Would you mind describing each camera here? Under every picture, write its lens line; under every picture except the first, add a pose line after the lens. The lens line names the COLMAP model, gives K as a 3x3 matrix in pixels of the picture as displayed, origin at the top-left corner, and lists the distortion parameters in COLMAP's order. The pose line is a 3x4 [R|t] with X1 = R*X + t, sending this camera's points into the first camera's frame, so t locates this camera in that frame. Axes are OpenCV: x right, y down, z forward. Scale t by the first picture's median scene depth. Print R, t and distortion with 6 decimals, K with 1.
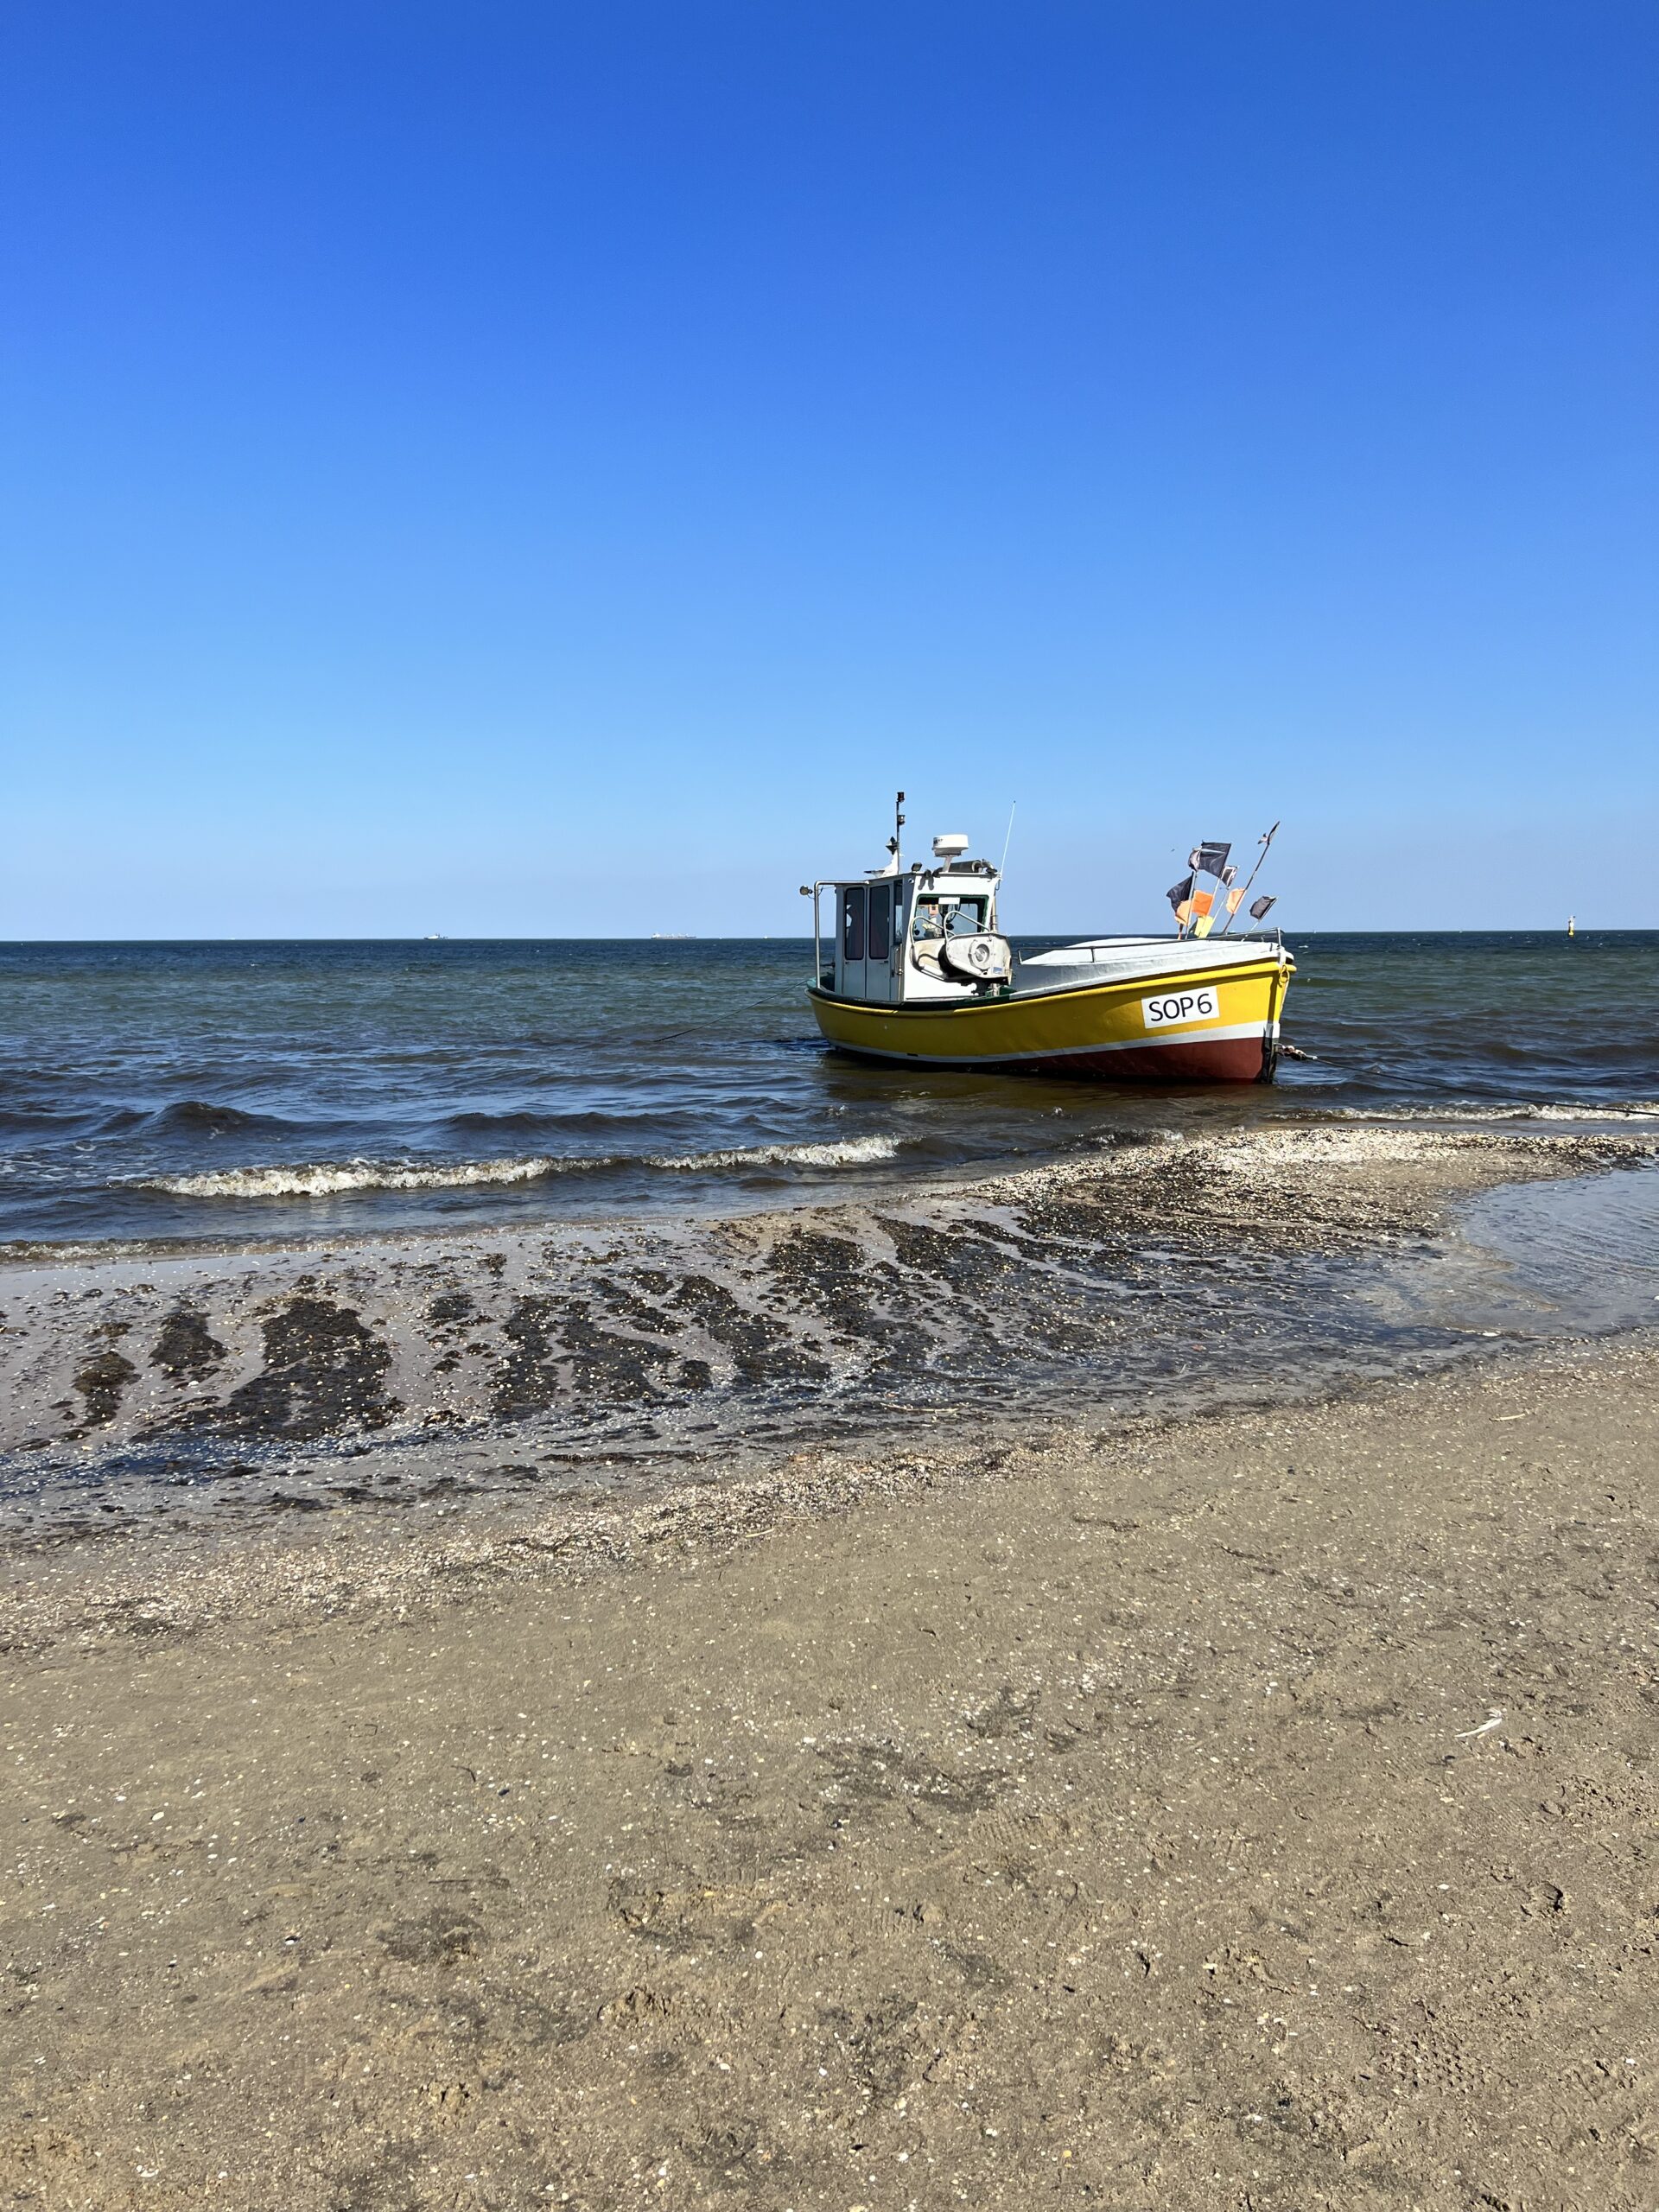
lens RADIAL K [[1707.0, 0, 816.4], [0, 1707.0, 1090.1], [0, 0, 1]] dist [0.040707, -0.020355]
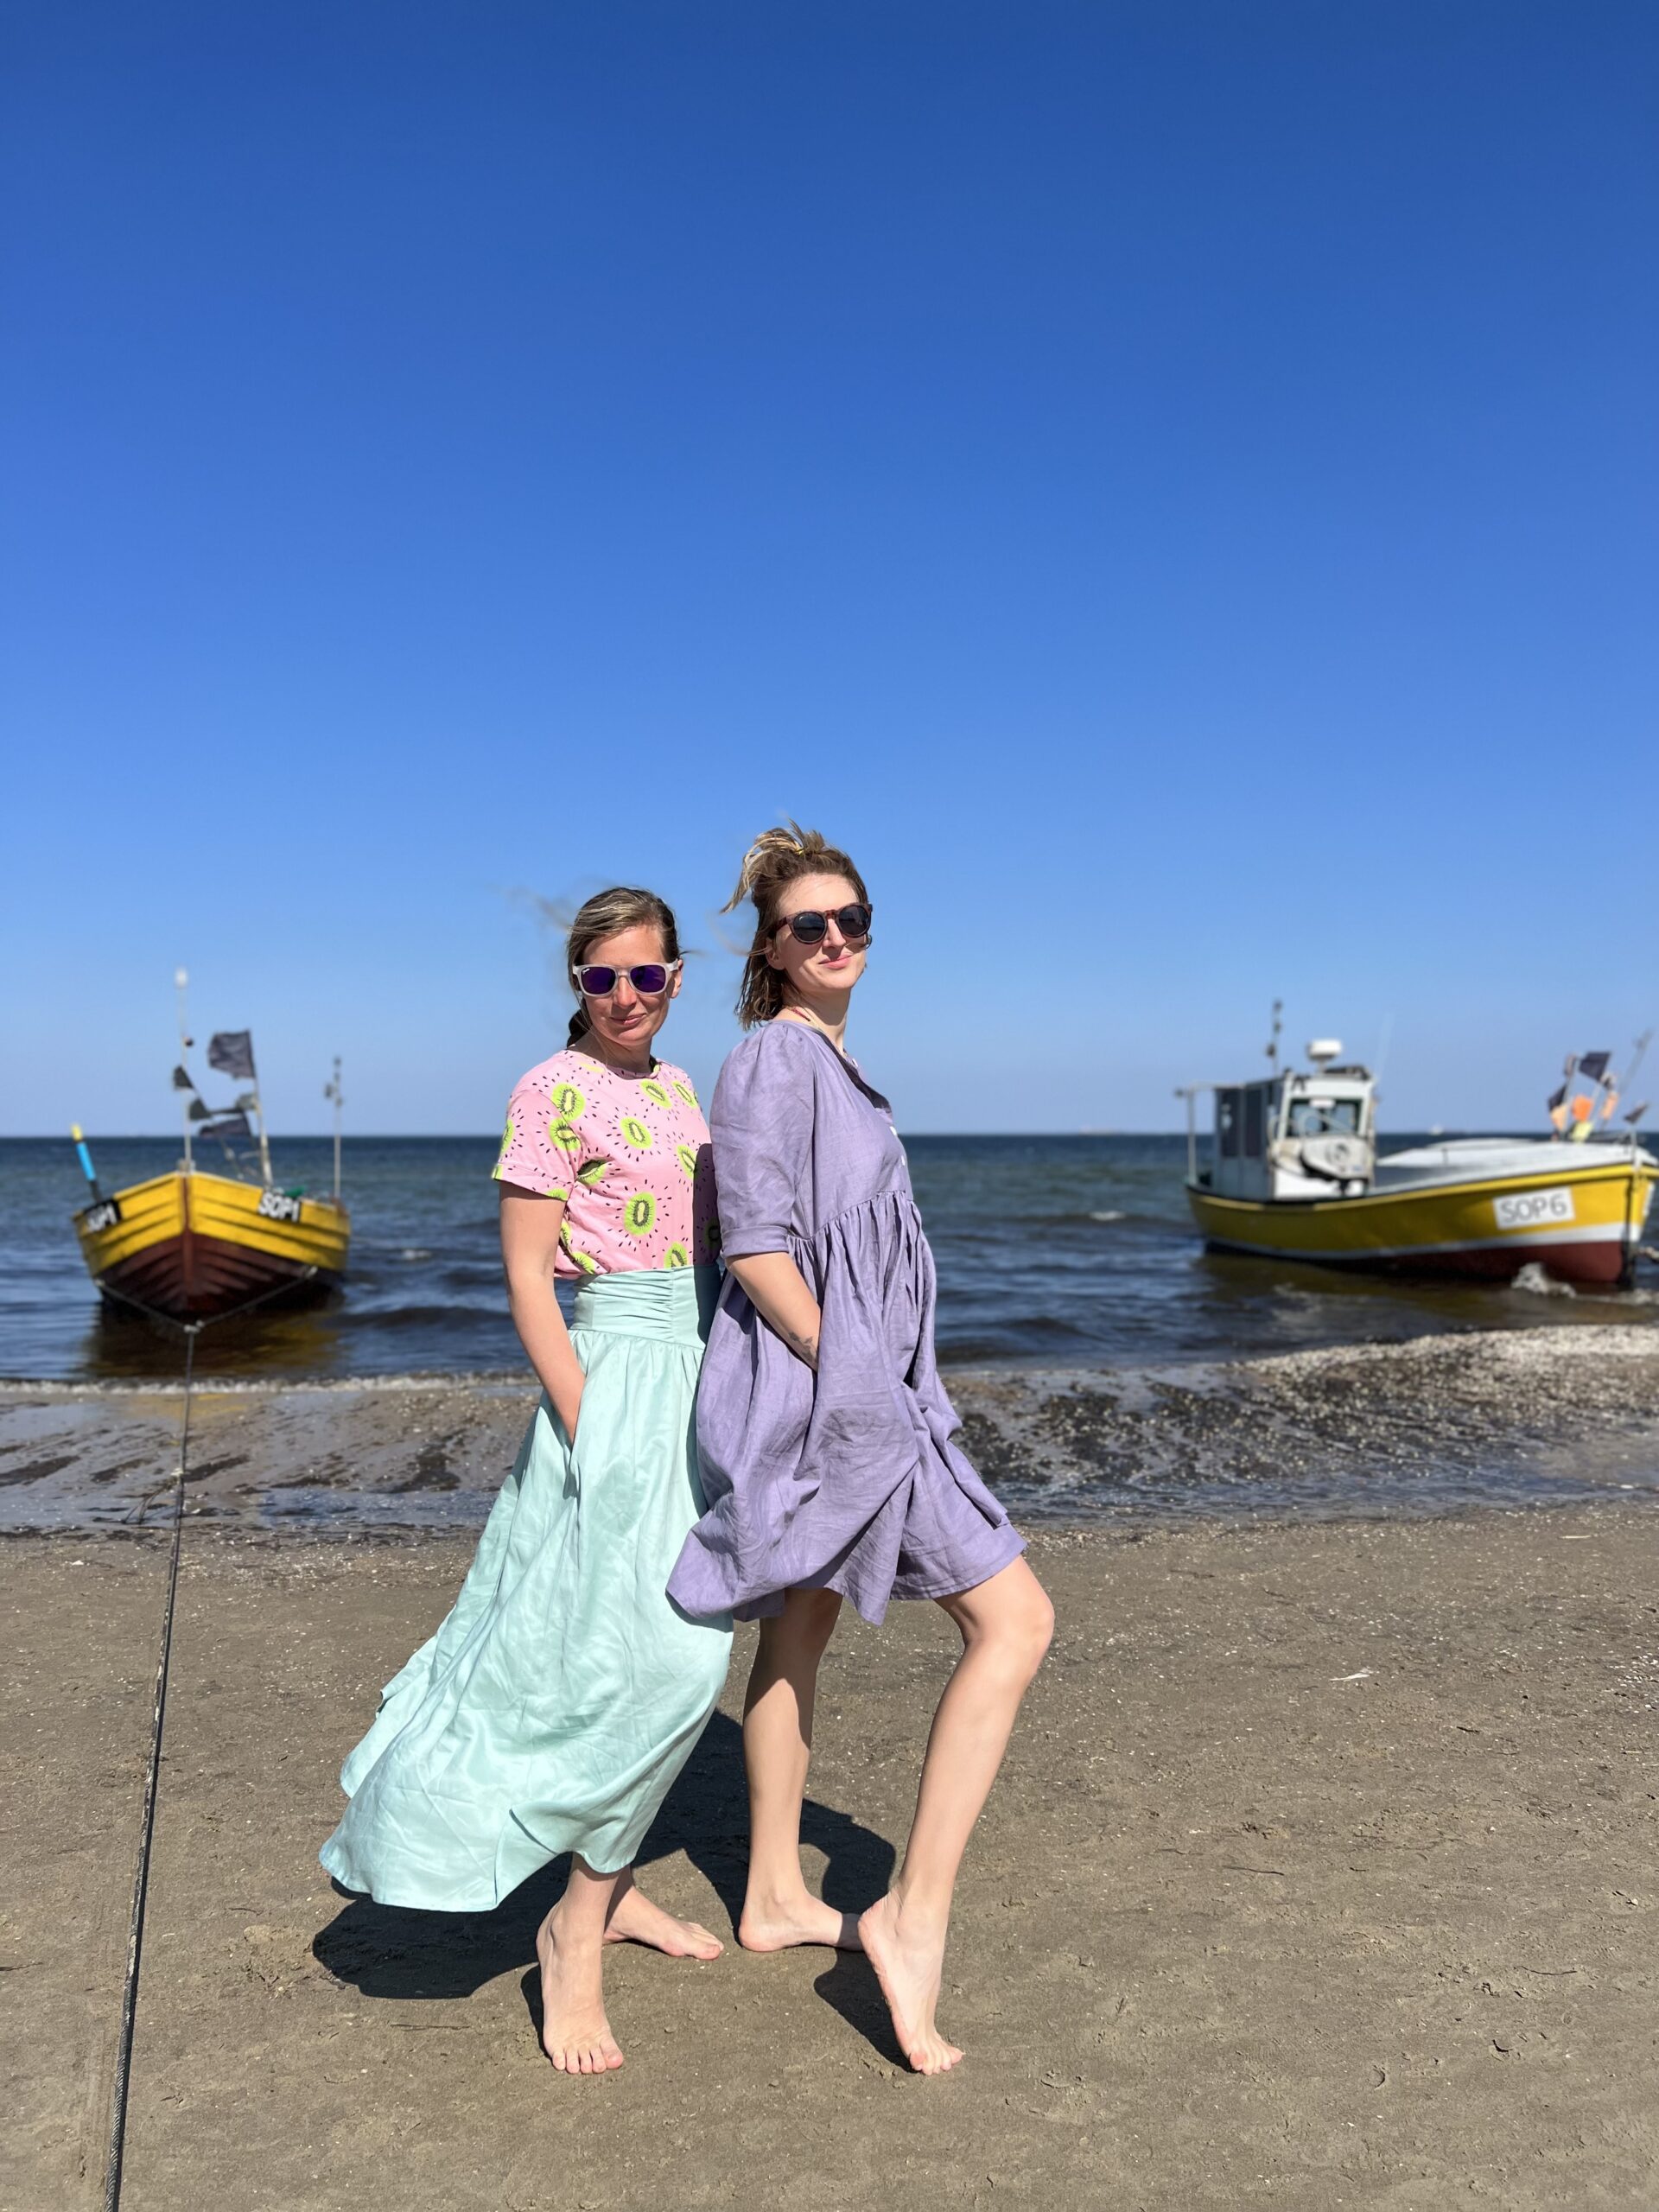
lens RADIAL K [[1707.0, 0, 831.5], [0, 1707.0, 1121.3], [0, 0, 1]] dist [0.040707, -0.020355]
pose [[0.969883, 0.002414, -0.243558, 0.055057], [-0.025135, 0.995604, -0.090222, 0.003799], [0.242270, 0.093627, 0.965681, -0.115359]]
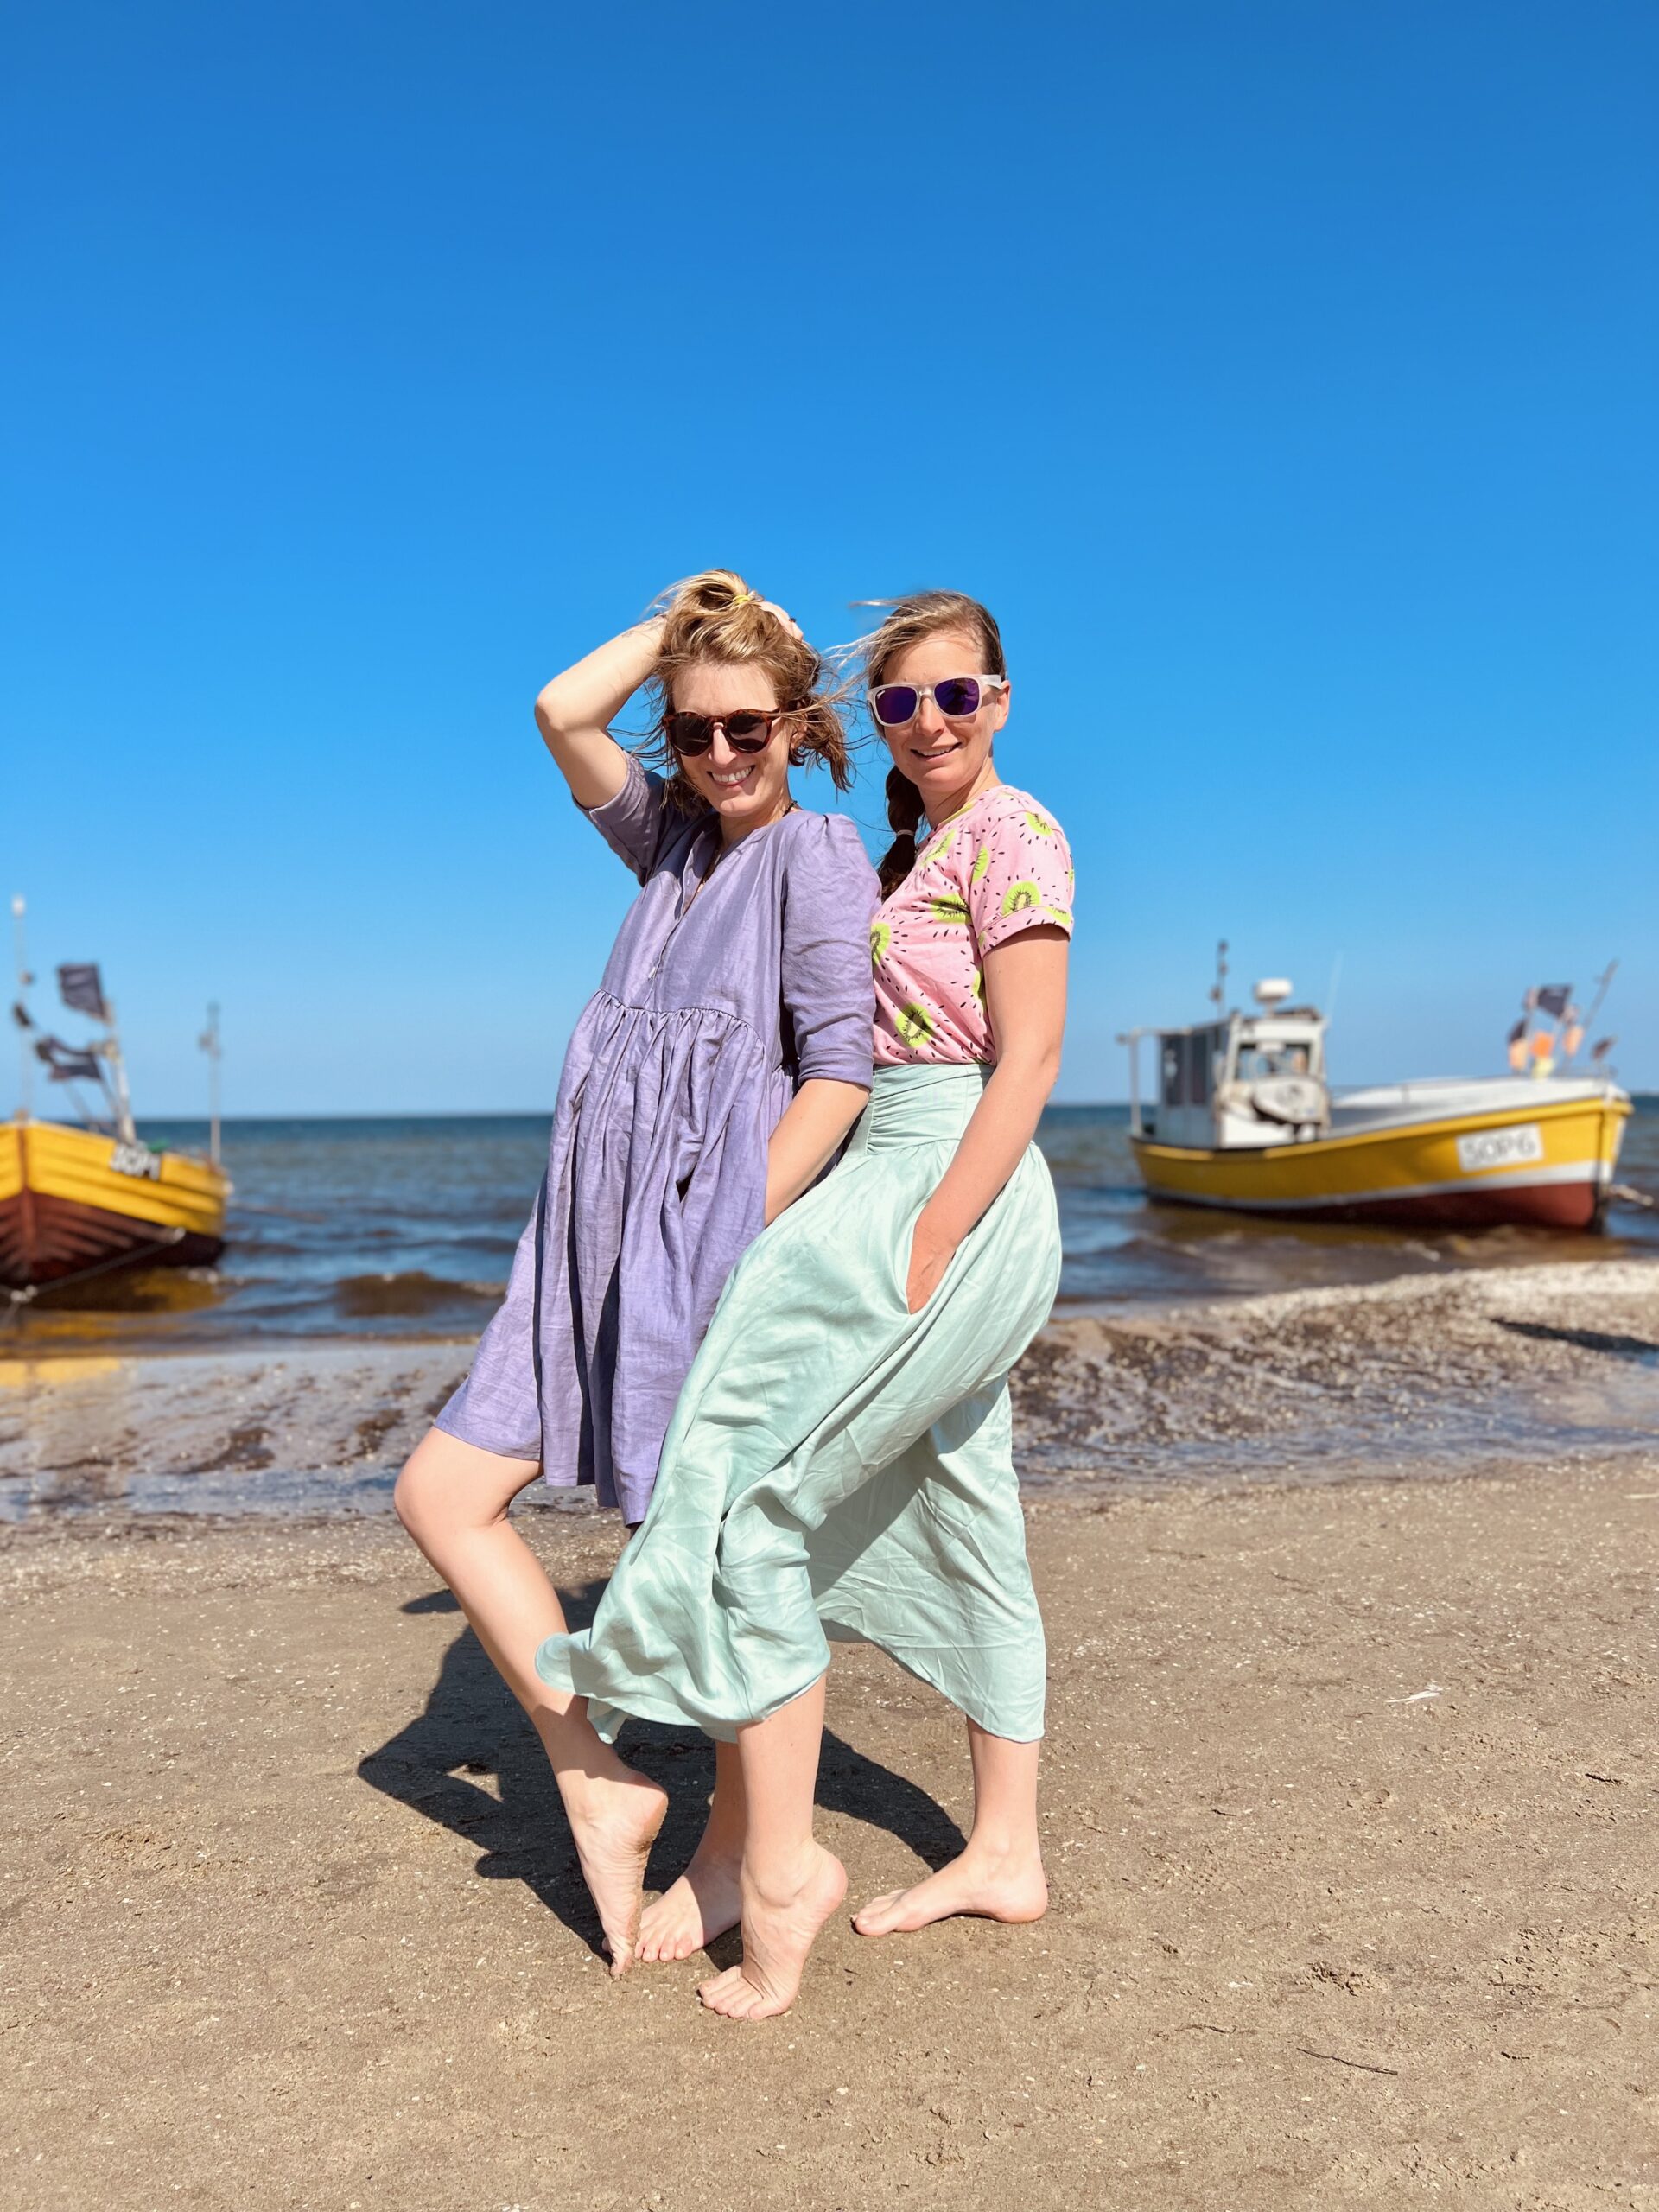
lens RADIAL K [[1707.0, 0, 833.3], [0, 1707.0, 1112.1], [0, 0, 1]] dist [0.040707, -0.020355]
pose [[0.978386, -0.008076, -0.206631, 0.044908], [-0.009039, 0.996612, -0.081754, 0.015034], [0.206591, 0.081854, 0.974997, -0.034126]]
